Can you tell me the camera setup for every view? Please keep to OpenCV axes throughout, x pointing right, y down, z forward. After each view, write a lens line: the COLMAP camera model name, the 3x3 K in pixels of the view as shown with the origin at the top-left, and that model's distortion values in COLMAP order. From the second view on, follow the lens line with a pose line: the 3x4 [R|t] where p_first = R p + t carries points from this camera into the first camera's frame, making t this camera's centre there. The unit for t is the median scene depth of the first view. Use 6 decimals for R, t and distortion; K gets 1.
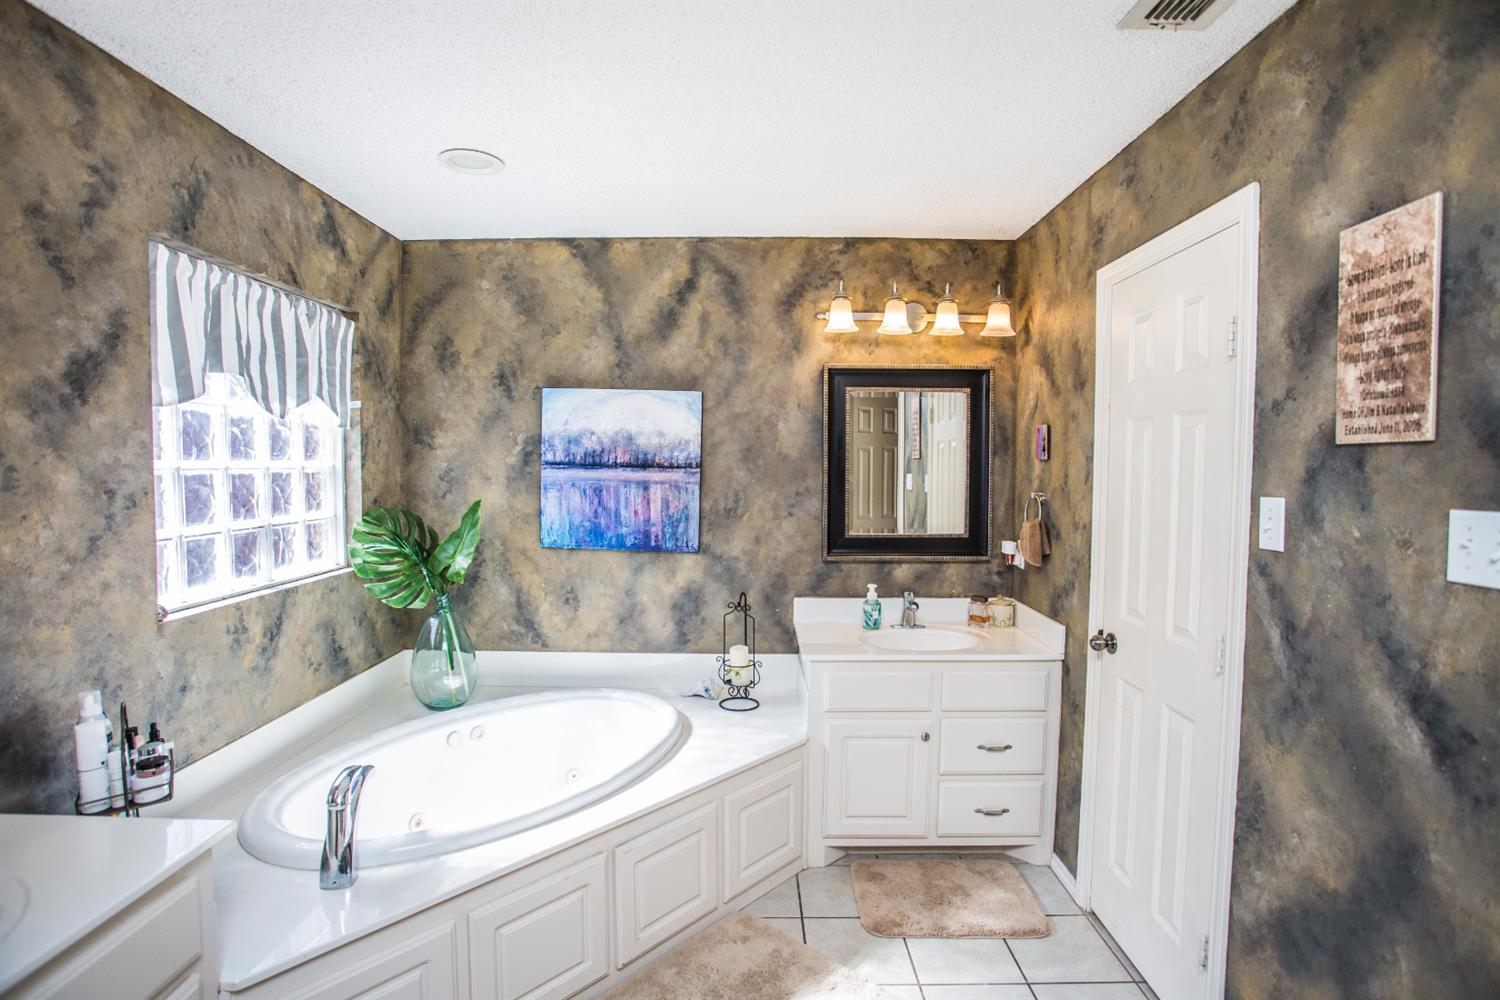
lens RADIAL K [[724.1, 0, 750.0], [0, 724.1, 500.0], [0, 0, 1]] dist [-0.082483, 0.036210]
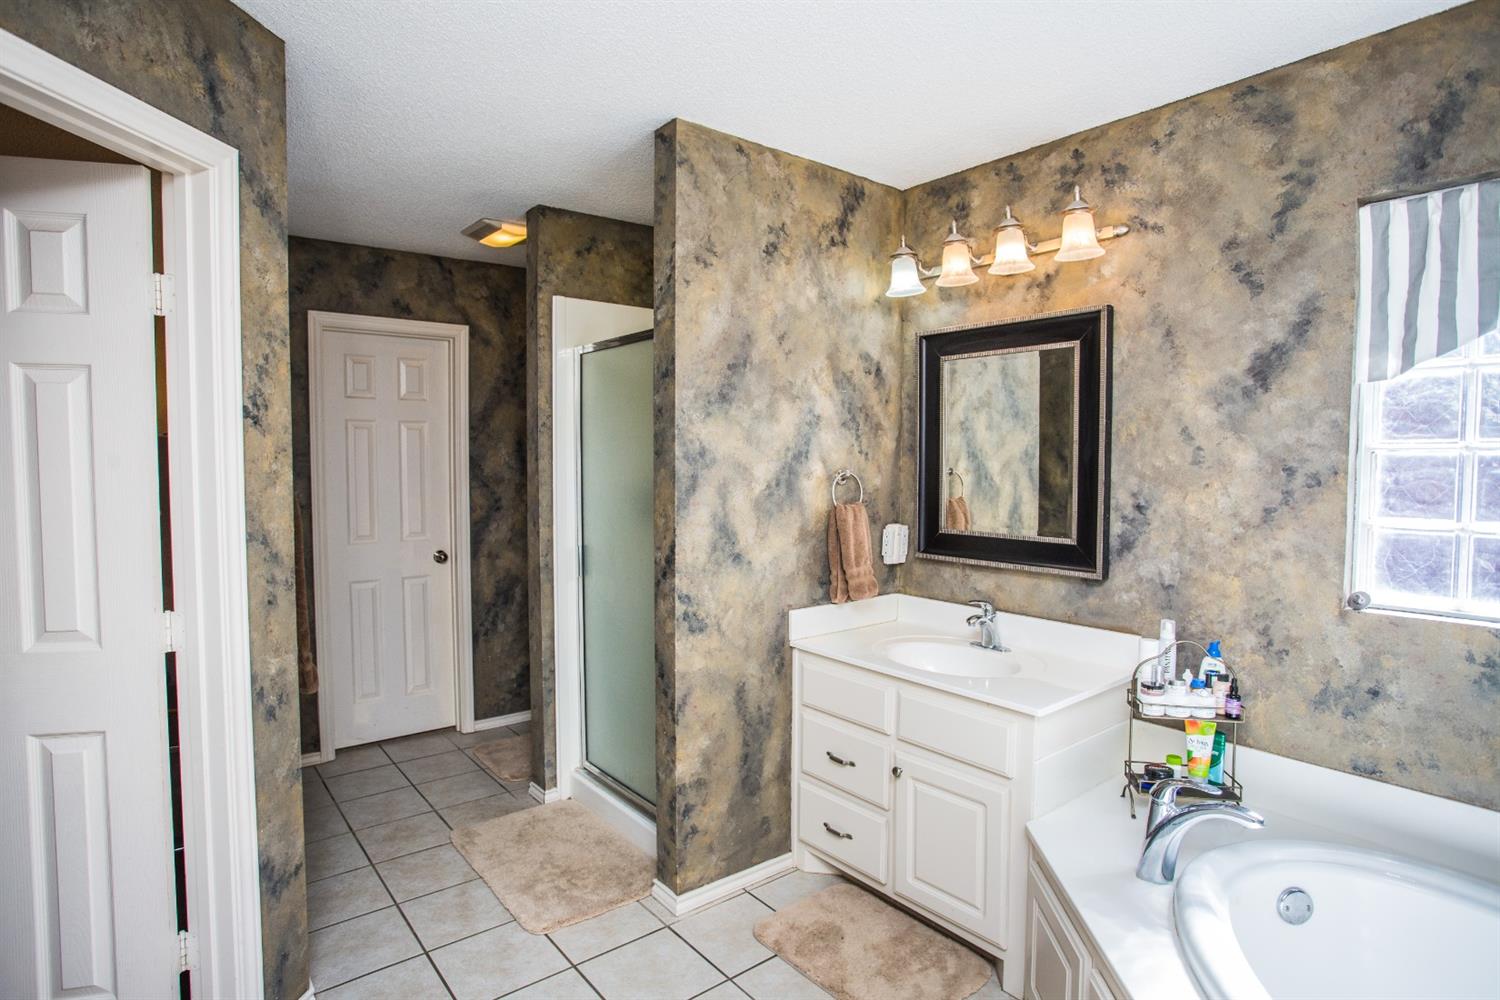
lens RADIAL K [[799.0, 0, 750.0], [0, 799.0, 500.0], [0, 0, 1]] dist [-0.024539, 0.000178]
pose [[-0.782436, 0.028413, -0.622083, 0.525021], [-0.033964, 0.995525, 0.088188, -0.046562], [0.621805, 0.090129, -0.777969, 1.496062]]
